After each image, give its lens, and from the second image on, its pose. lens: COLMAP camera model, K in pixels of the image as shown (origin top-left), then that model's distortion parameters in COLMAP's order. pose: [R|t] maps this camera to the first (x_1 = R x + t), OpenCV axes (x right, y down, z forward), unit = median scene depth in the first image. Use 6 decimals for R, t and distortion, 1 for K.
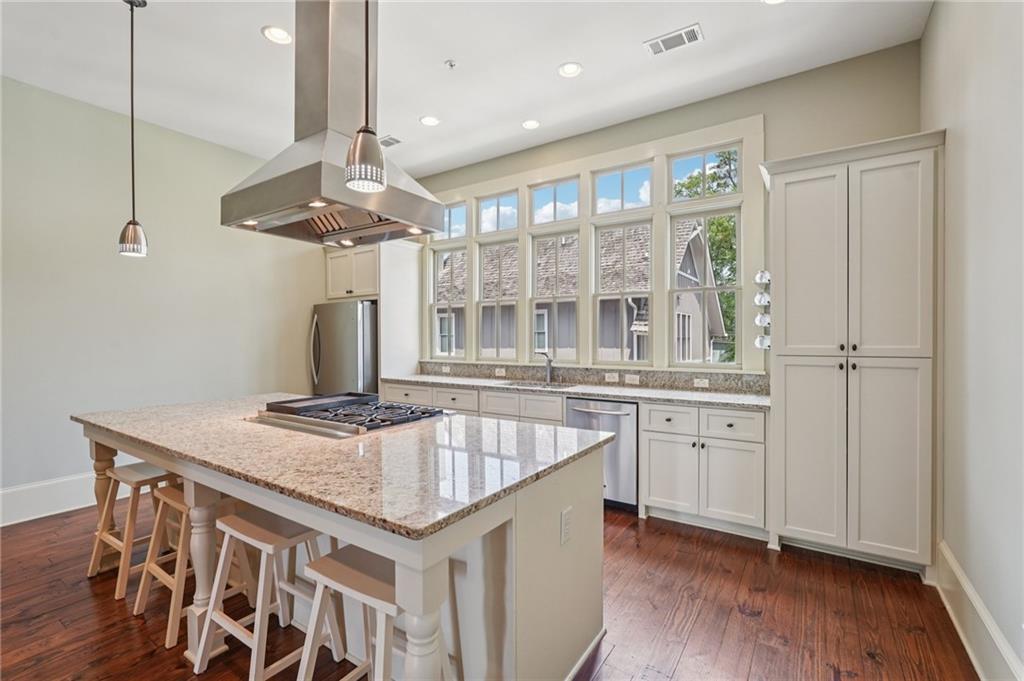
lens RADIAL K [[455.7, 0, 505.5], [0, 455.7, 338.5], [0, 0, 1]] dist [-0.009802, 0.006554]
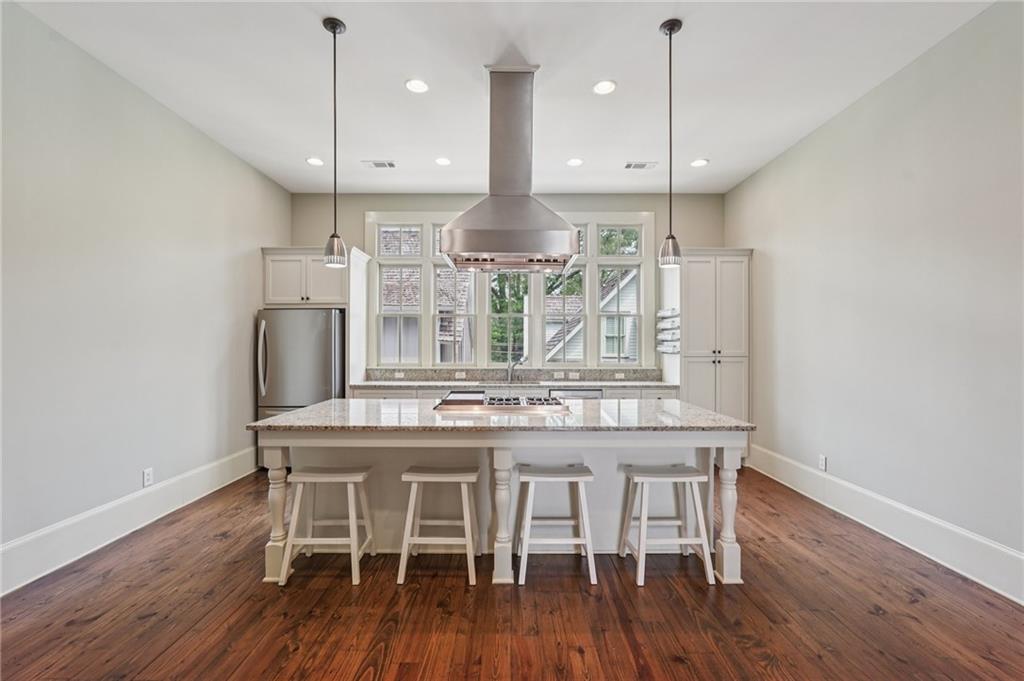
lens RADIAL K [[455.7, 0, 509.1], [0, 455.7, 343.0], [0, 0, 1]] dist [-0.009802, 0.006554]
pose [[0.828020, 0.007854, 0.560643, -0.968944], [-0.002350, 0.999942, -0.010538, 0.004021], [-0.560693, 0.007408, 0.827991, -0.093663]]
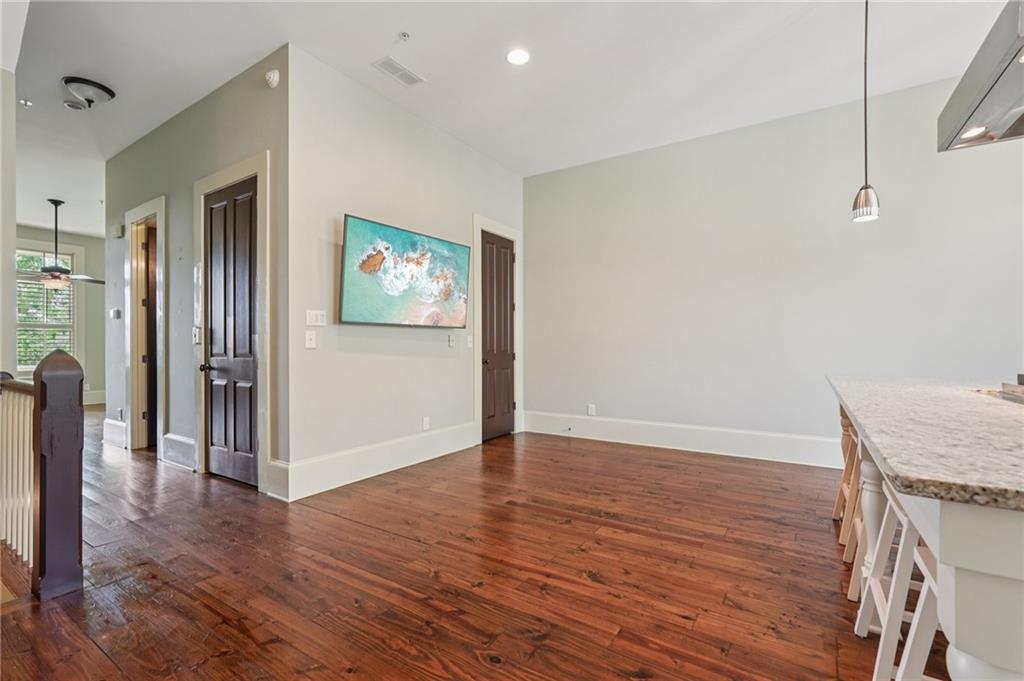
lens RADIAL K [[455.7, 0, 516.7], [0, 455.7, 341.9], [0, 0, 1]] dist [-0.009802, 0.006554]
pose [[0.034160, -0.001406, -0.999415, 0.153649], [-0.005187, 0.999985, -0.001584, 0.088075], [0.999403, 0.005238, 0.034152, 0.166166]]
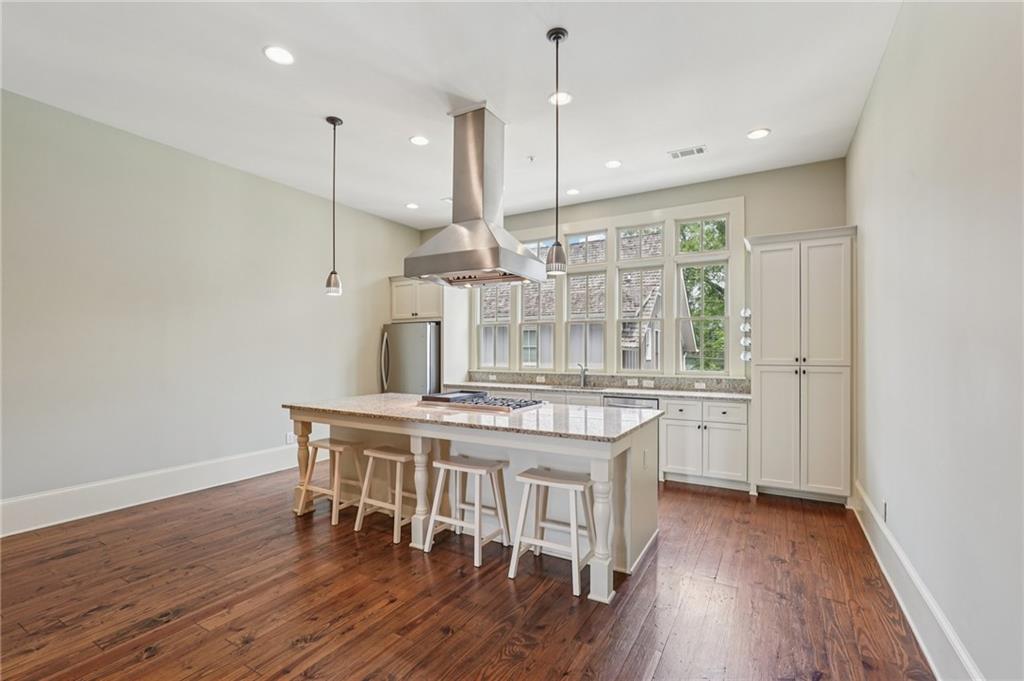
lens RADIAL K [[455.7, 0, 504.5], [0, 455.7, 347.3], [0, 0, 1]] dist [-0.009802, 0.006554]
pose [[0.998167, 0.006108, 0.060213, -0.320545], [-0.005362, 0.999907, -0.012542, 0.001866], [-0.060284, 0.012196, 0.998107, -0.449364]]
